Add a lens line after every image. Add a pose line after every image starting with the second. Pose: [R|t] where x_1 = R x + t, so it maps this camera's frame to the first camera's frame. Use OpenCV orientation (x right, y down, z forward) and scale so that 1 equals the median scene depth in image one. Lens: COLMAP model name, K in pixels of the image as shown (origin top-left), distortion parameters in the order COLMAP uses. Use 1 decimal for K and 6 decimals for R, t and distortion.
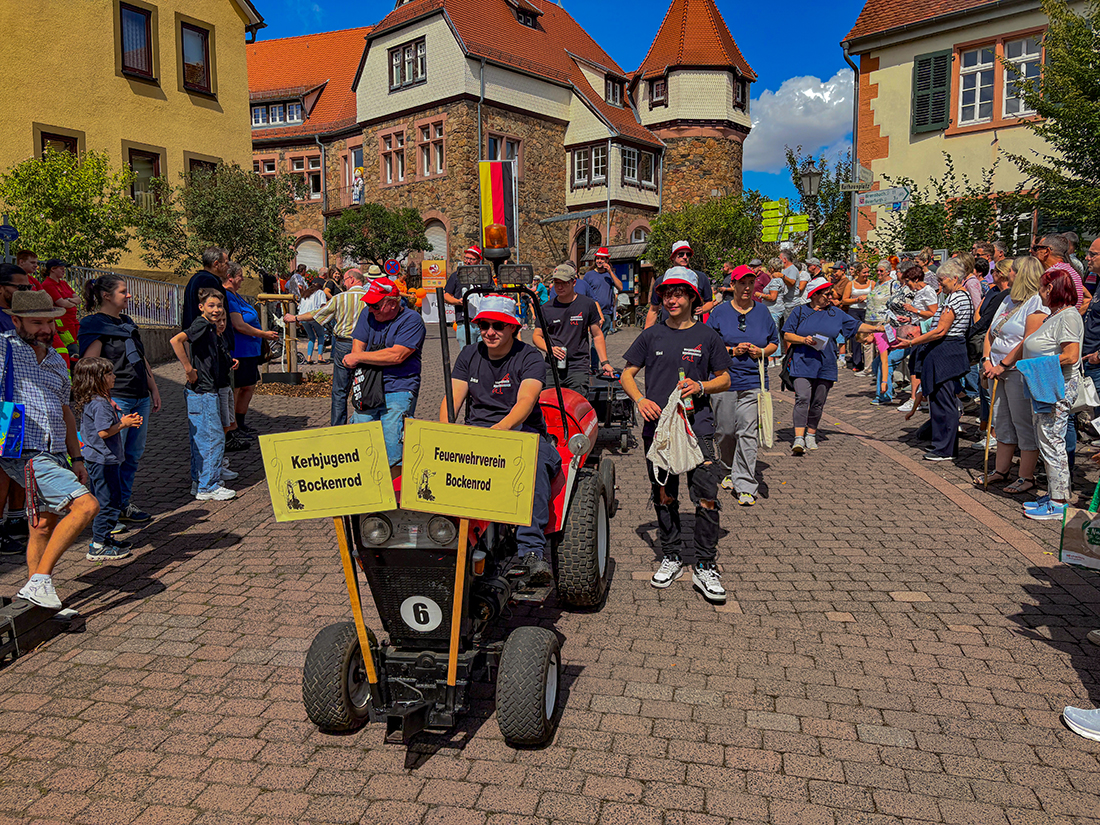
lens RADIAL K [[830.6, 0, 552.2], [0, 830.6, 410.0], [0, 0, 1]] dist [-0.000847, 0.000518]
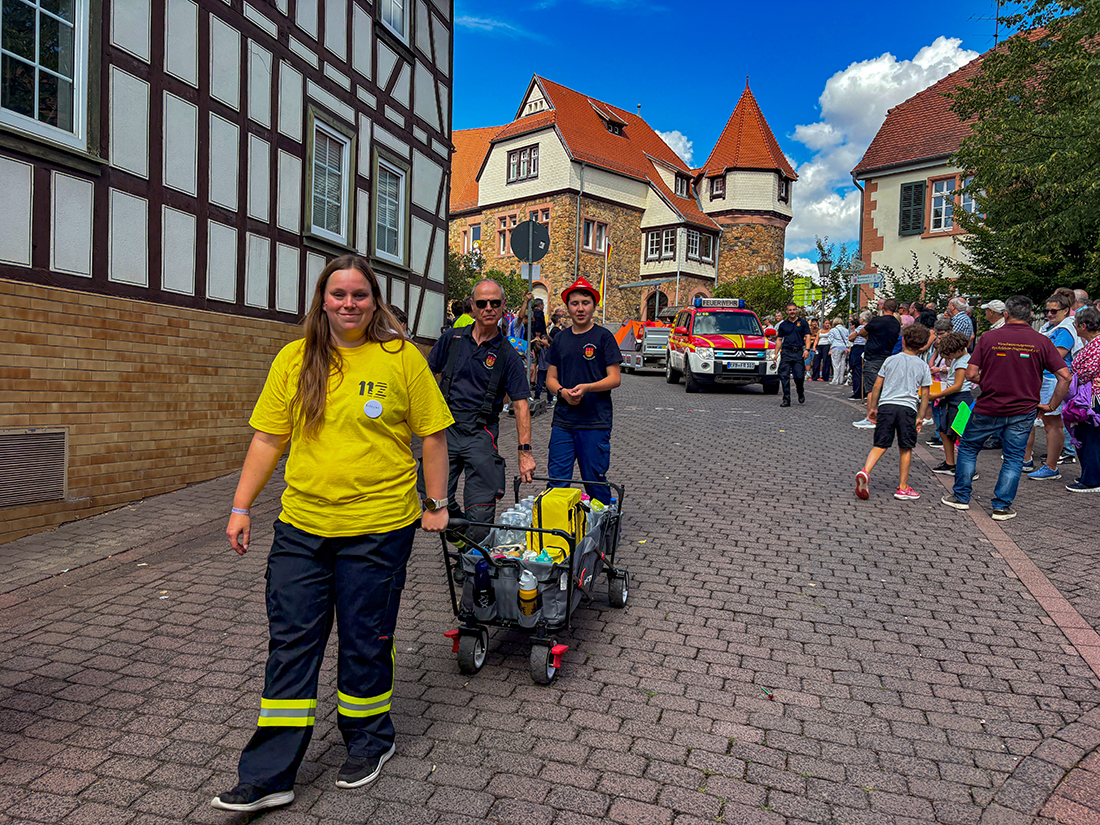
lens RADIAL K [[830.0, 0, 544.4], [0, 830.0, 416.3], [0, 0, 1]] dist [0.018138, 0.006110]
pose [[0.997492, 0.038769, -0.059223, -0.047042], [-0.042592, 0.996994, -0.064727, 0.055844], [0.056535, 0.067087, 0.996144, -0.251194]]
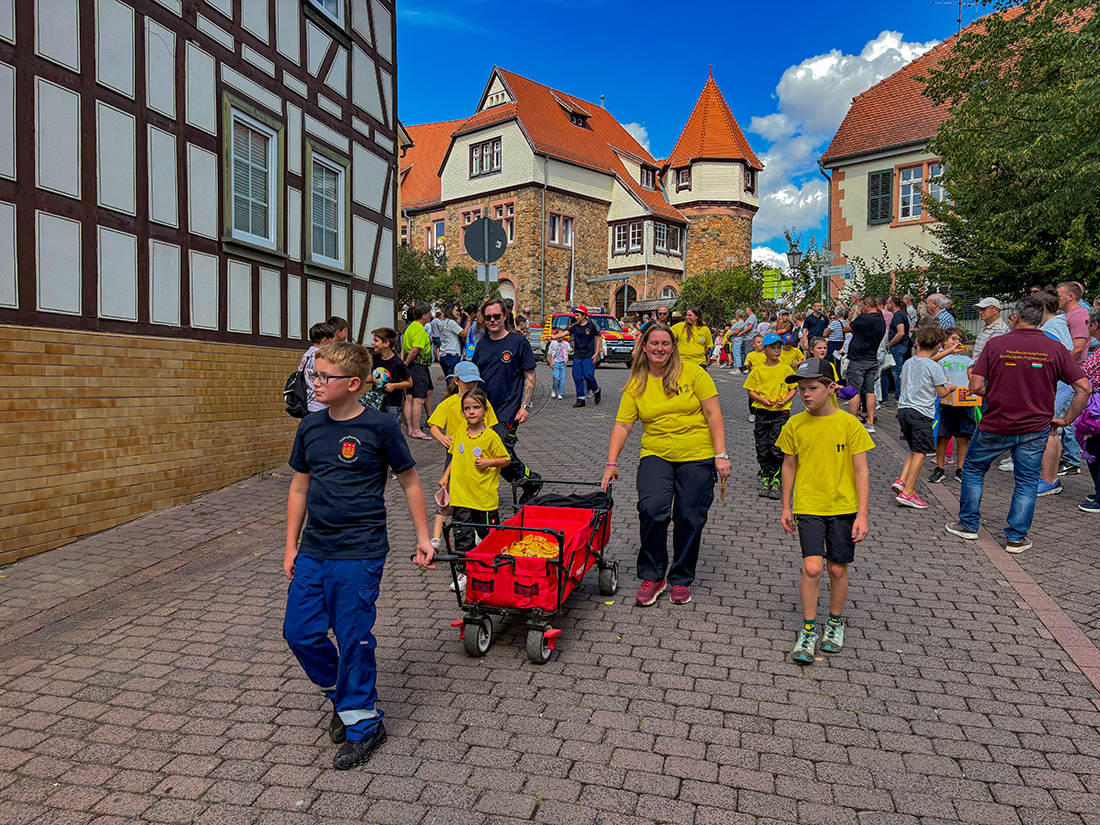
lens RADIAL K [[827.5, 0, 550.0], [0, 827.5, 412.5], [0, 0, 1]] dist [0.022859, 0.004286]
pose [[0.999725, 0.012407, -0.019887, -0.044340], [-0.013623, 0.997970, -0.062208, 0.046947], [0.019075, 0.062462, 0.997865, -0.226552]]
